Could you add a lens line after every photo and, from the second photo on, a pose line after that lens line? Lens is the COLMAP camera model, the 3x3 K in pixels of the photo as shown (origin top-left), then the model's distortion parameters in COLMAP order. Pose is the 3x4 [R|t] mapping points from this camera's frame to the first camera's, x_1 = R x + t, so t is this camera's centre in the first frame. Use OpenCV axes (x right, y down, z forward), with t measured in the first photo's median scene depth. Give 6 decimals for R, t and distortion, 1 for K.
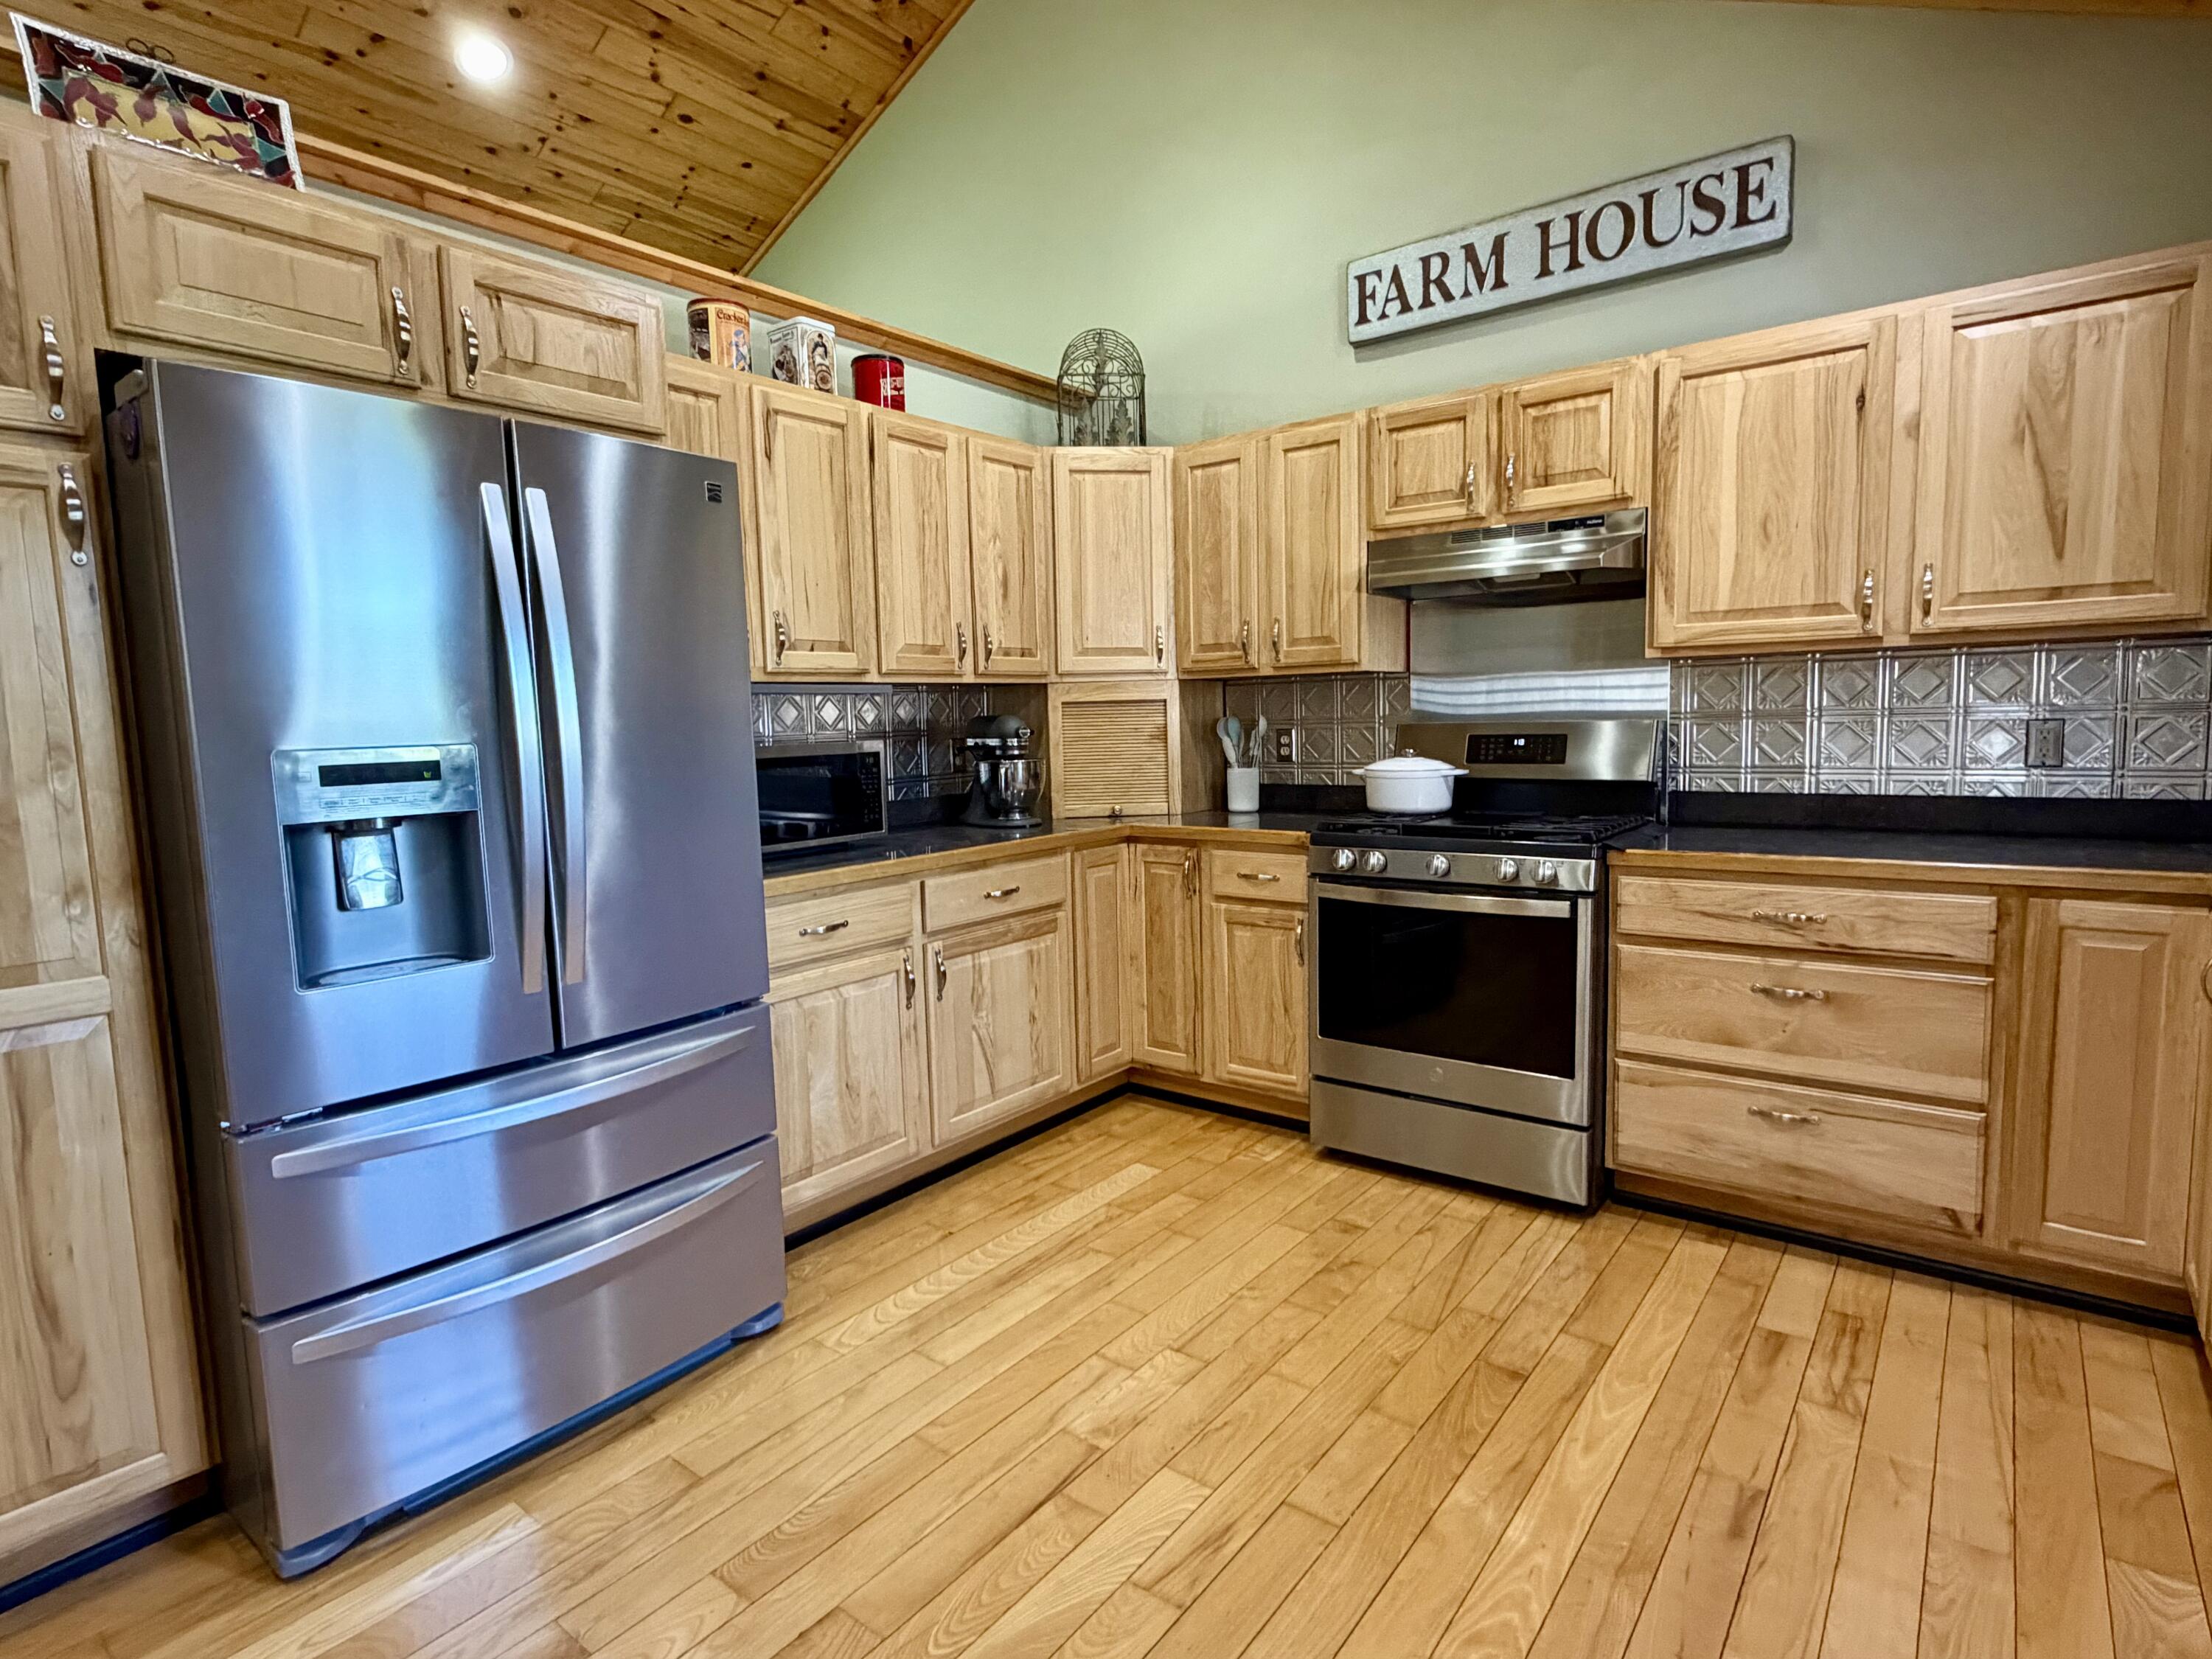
lens RADIAL K [[1144.8, 0, 1090.2], [0, 1144.8, 830.1], [0, 0, 1]] dist [0.002026, -0.001310]
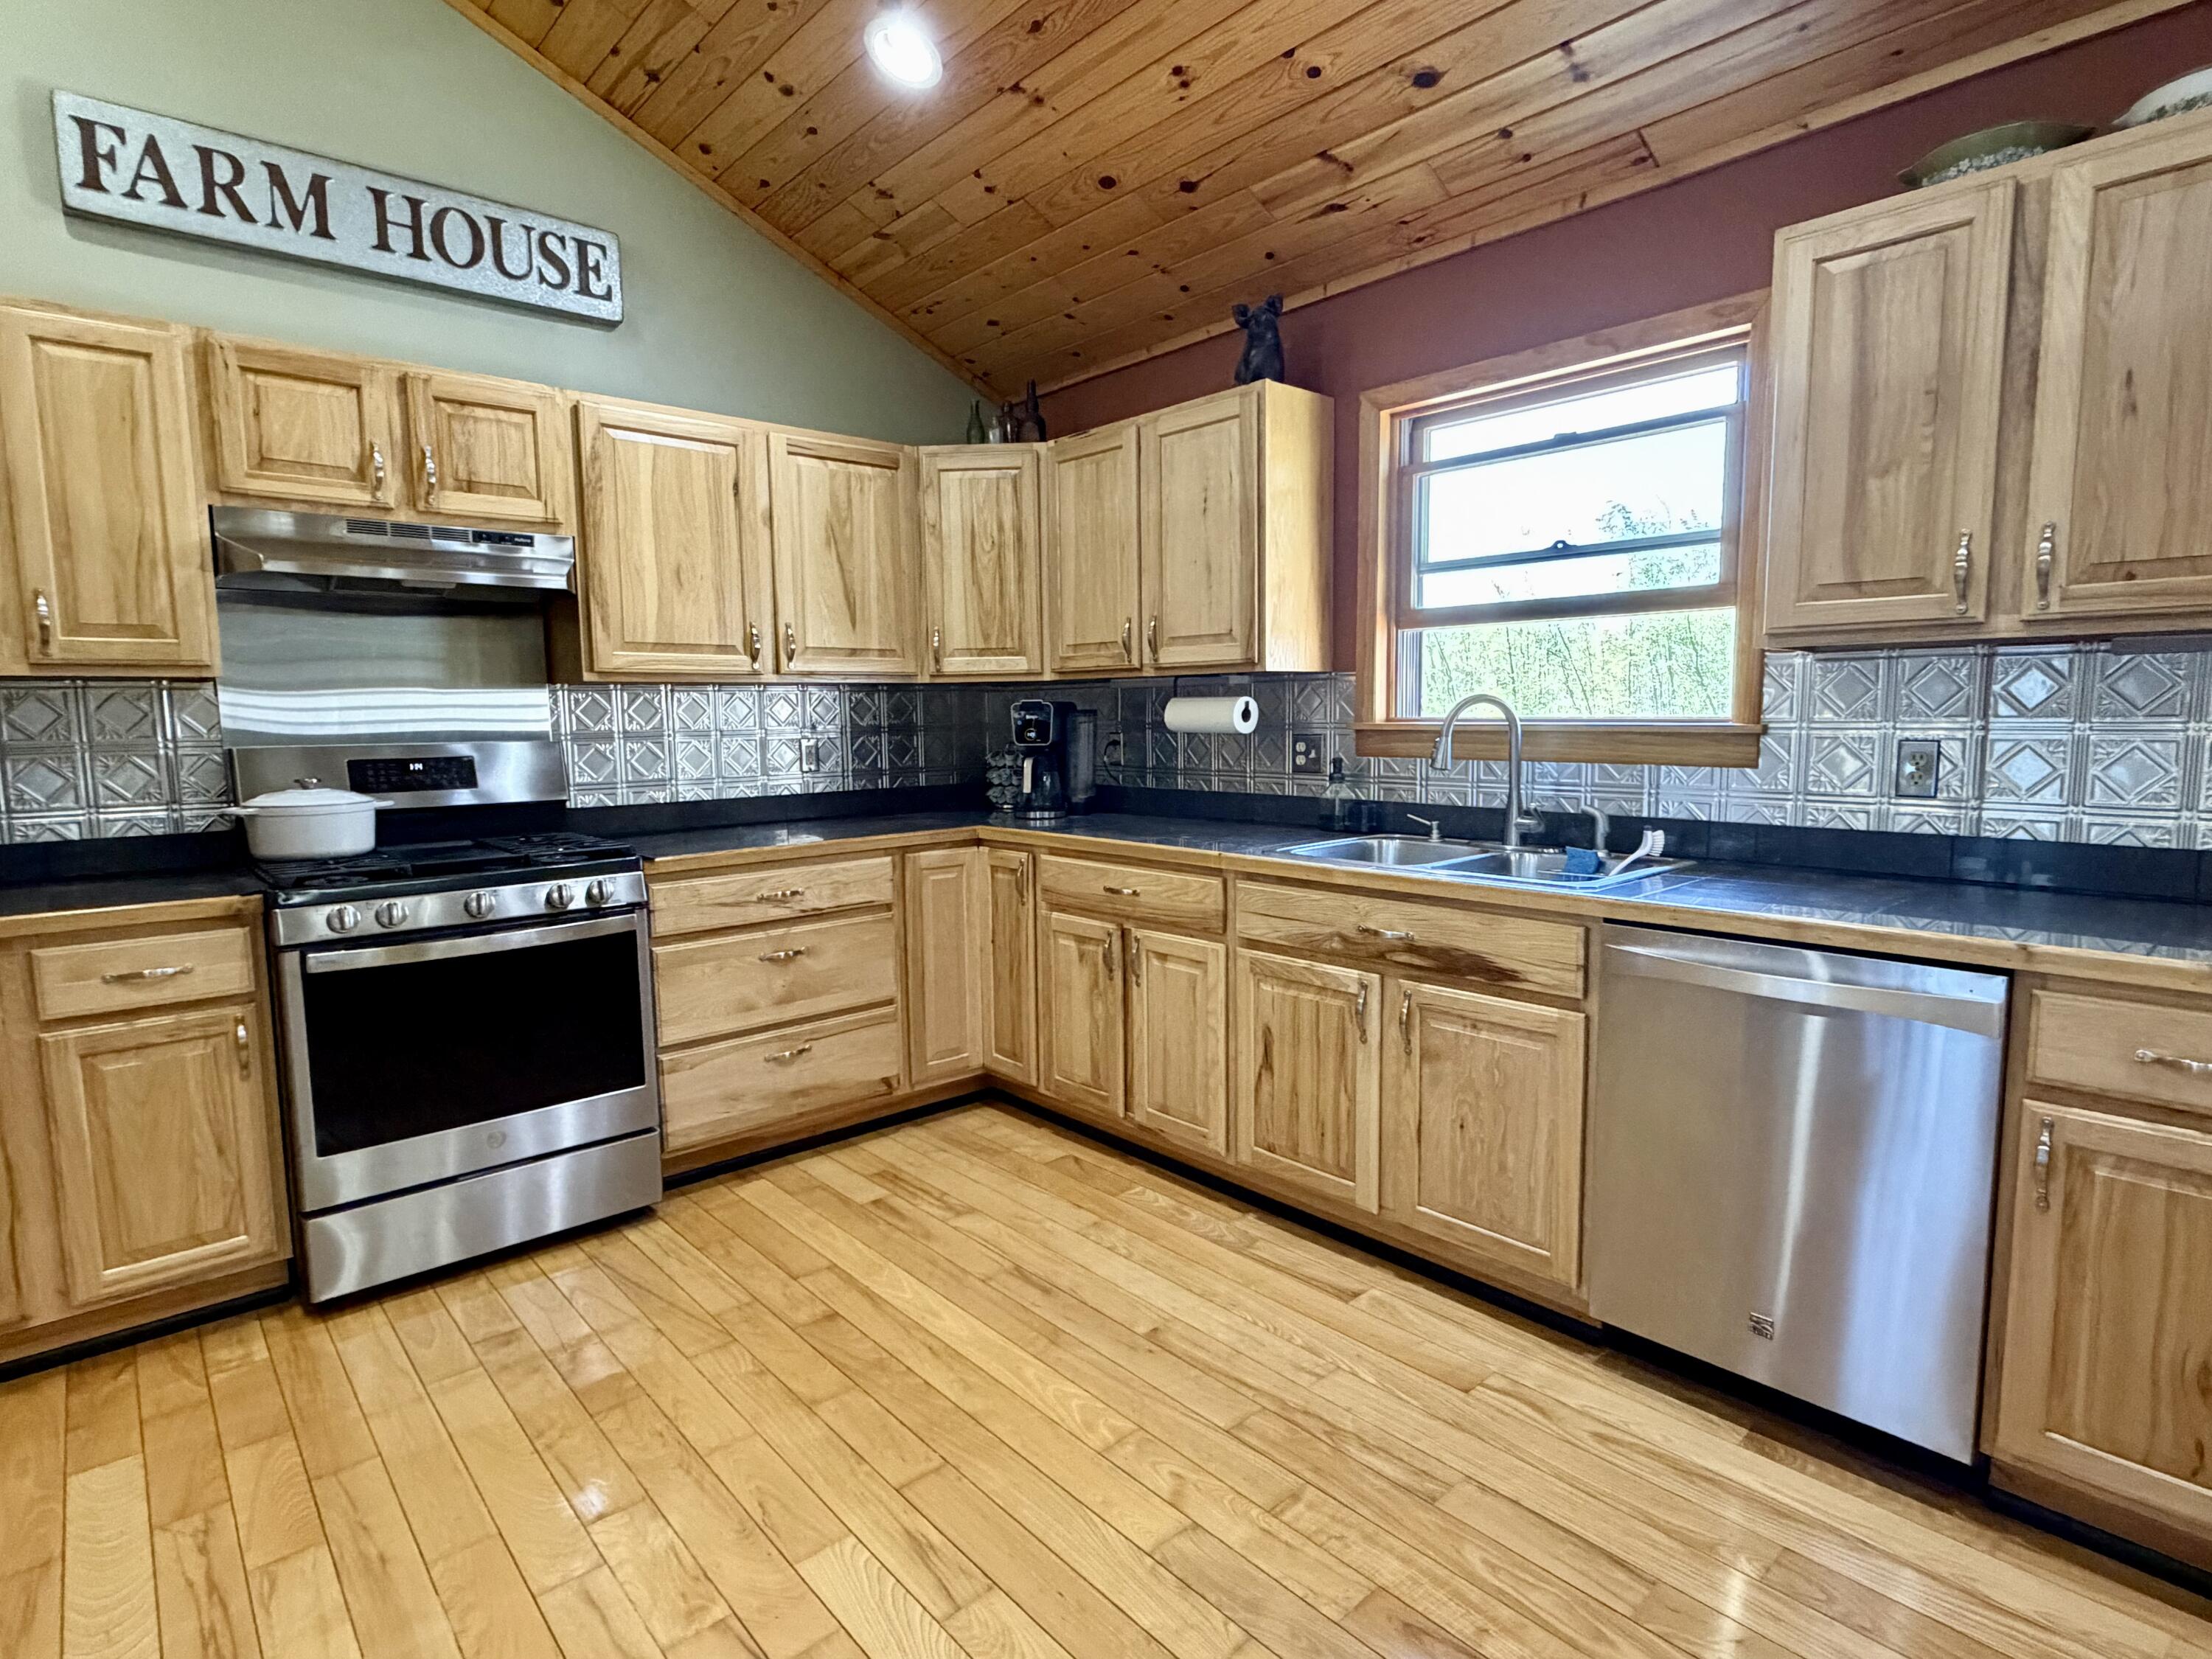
lens RADIAL K [[1144.8, 0, 1109.8], [0, 1144.8, 832.1], [0, 0, 1]] dist [0.002026, -0.001310]
pose [[0.168048, -0.078788, 0.982625, -0.461995], [0.108403, 0.992232, 0.061019, -0.024282], [-0.979800, 0.096266, 0.175284, 0.350441]]
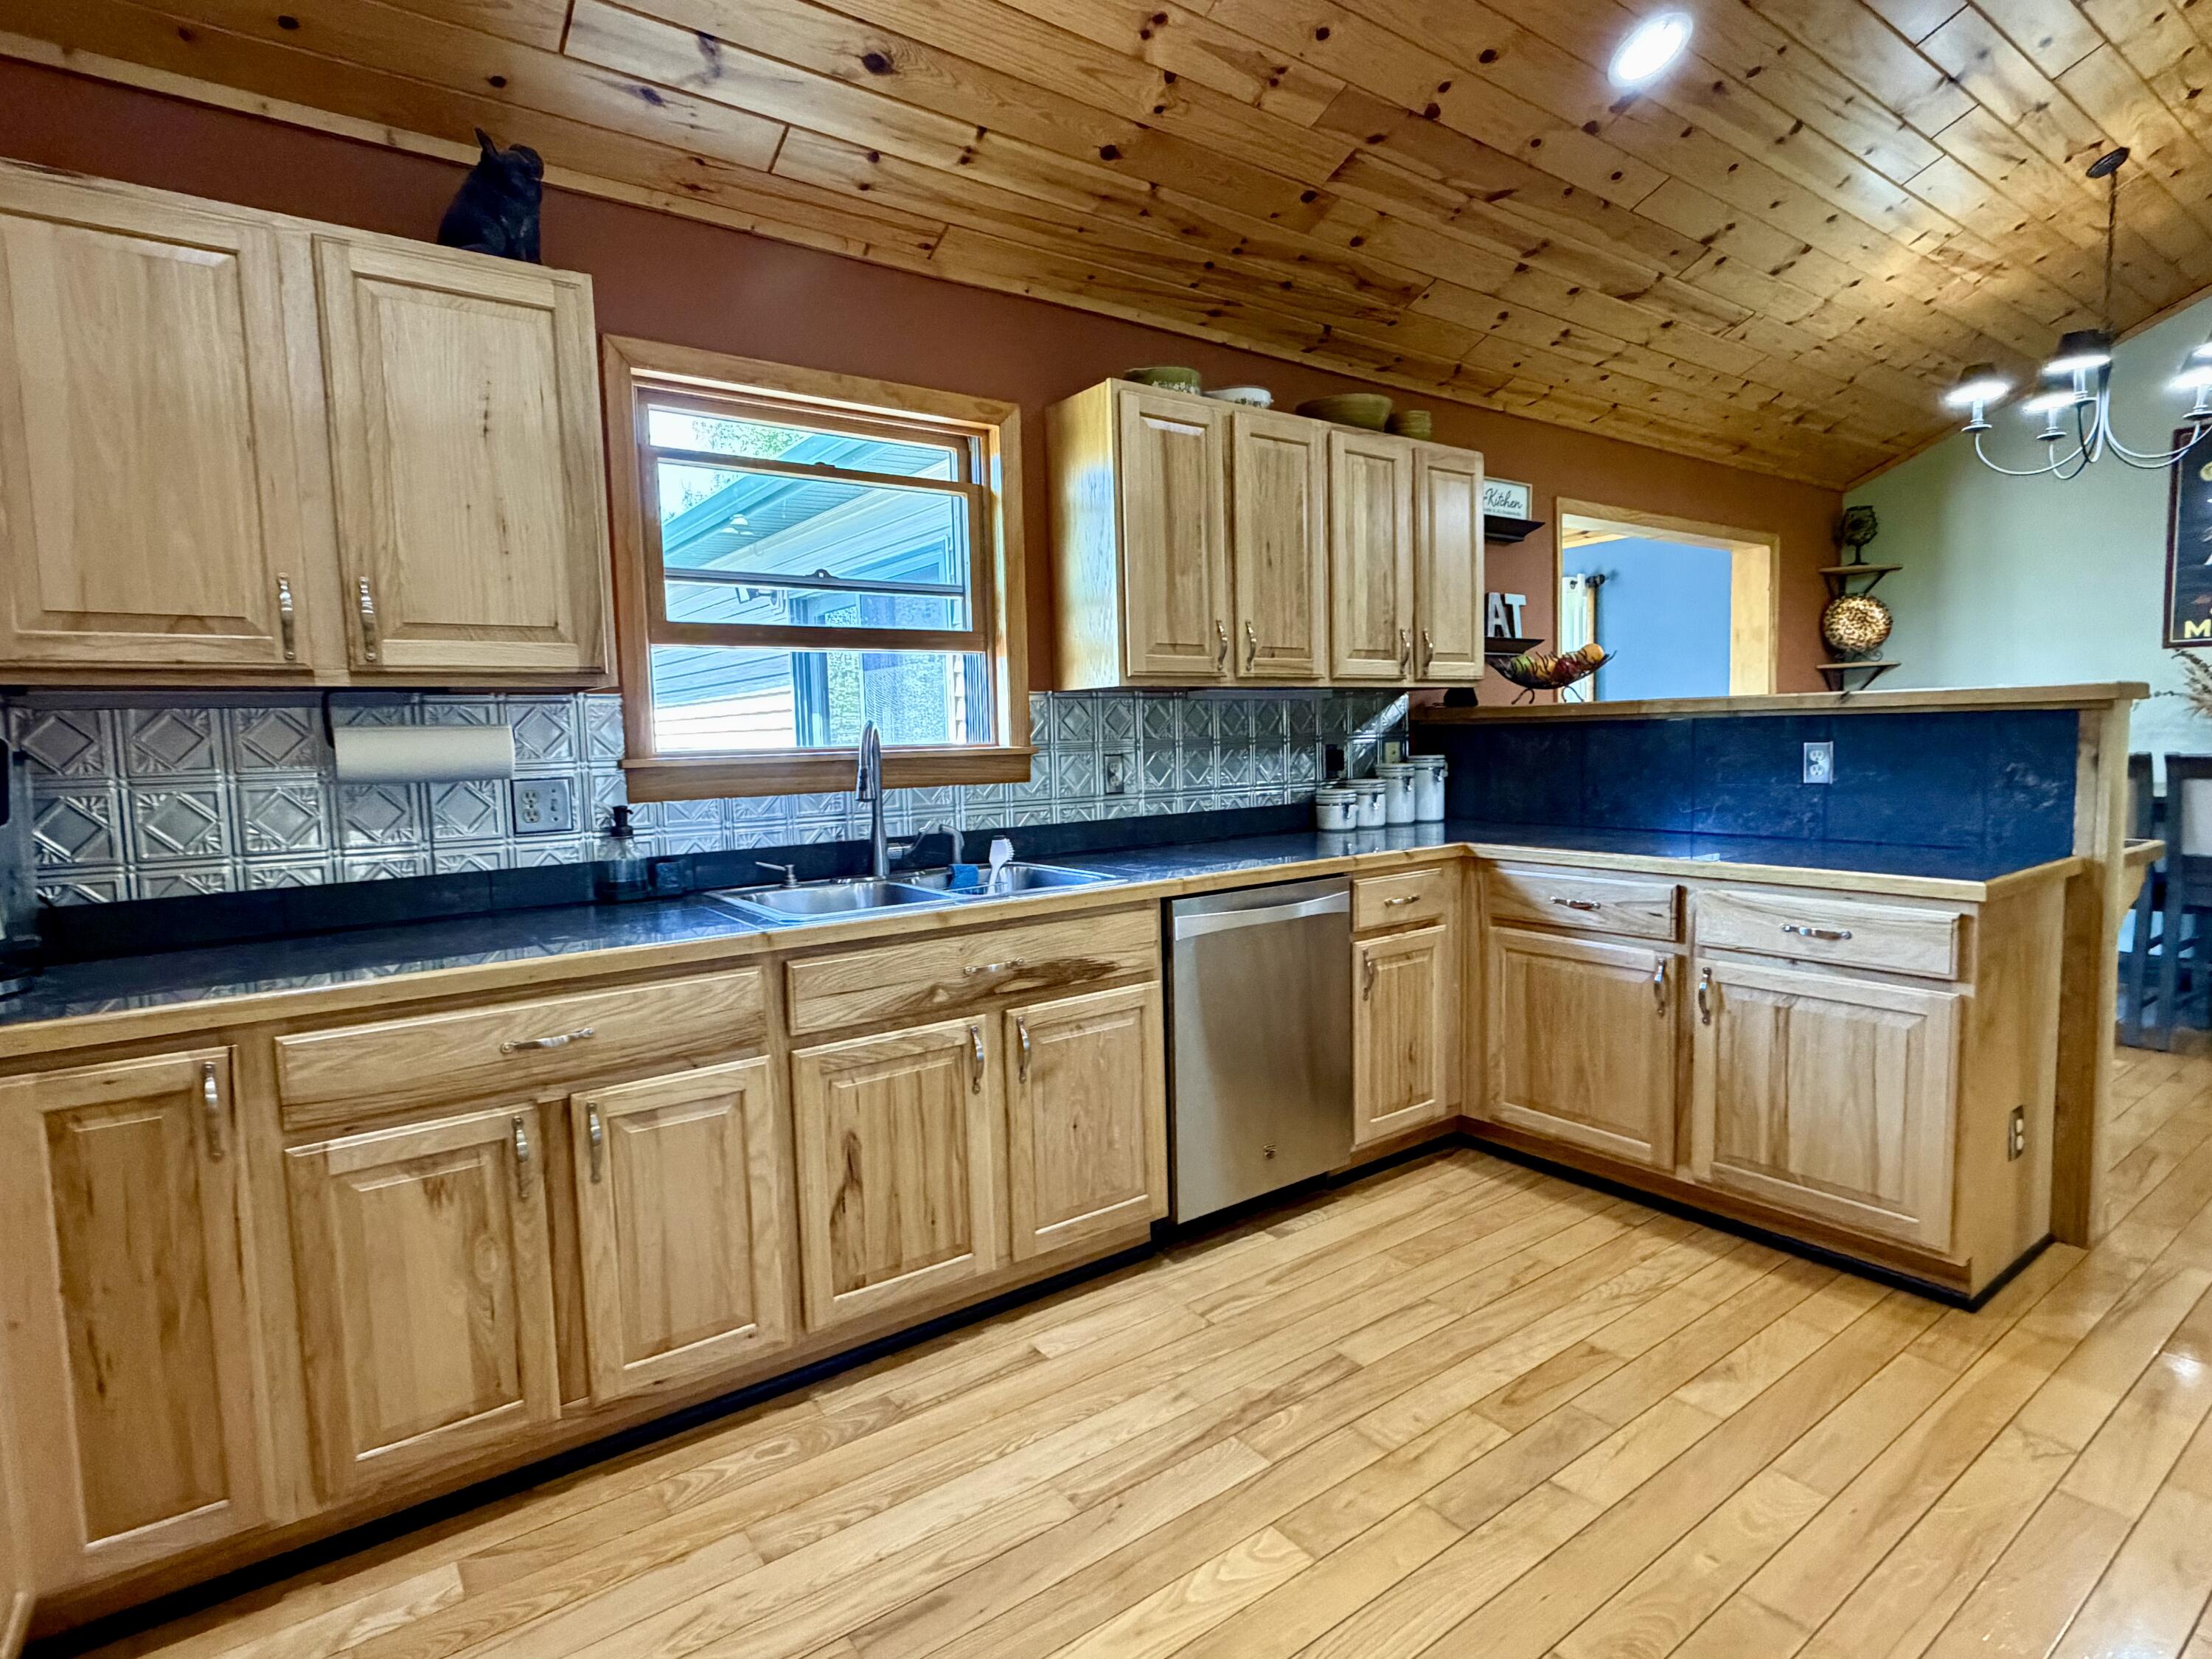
lens RADIAL K [[1144.8, 0, 1126.0], [0, 1144.8, 825.6], [0, 0, 1]] dist [0.002026, -0.001310]
pose [[-0.964127, 0.030366, 0.263699, 0.069555], [0.078841, 0.981362, 0.175248, -0.104064], [-0.253463, 0.189752, -0.948552, 0.997789]]
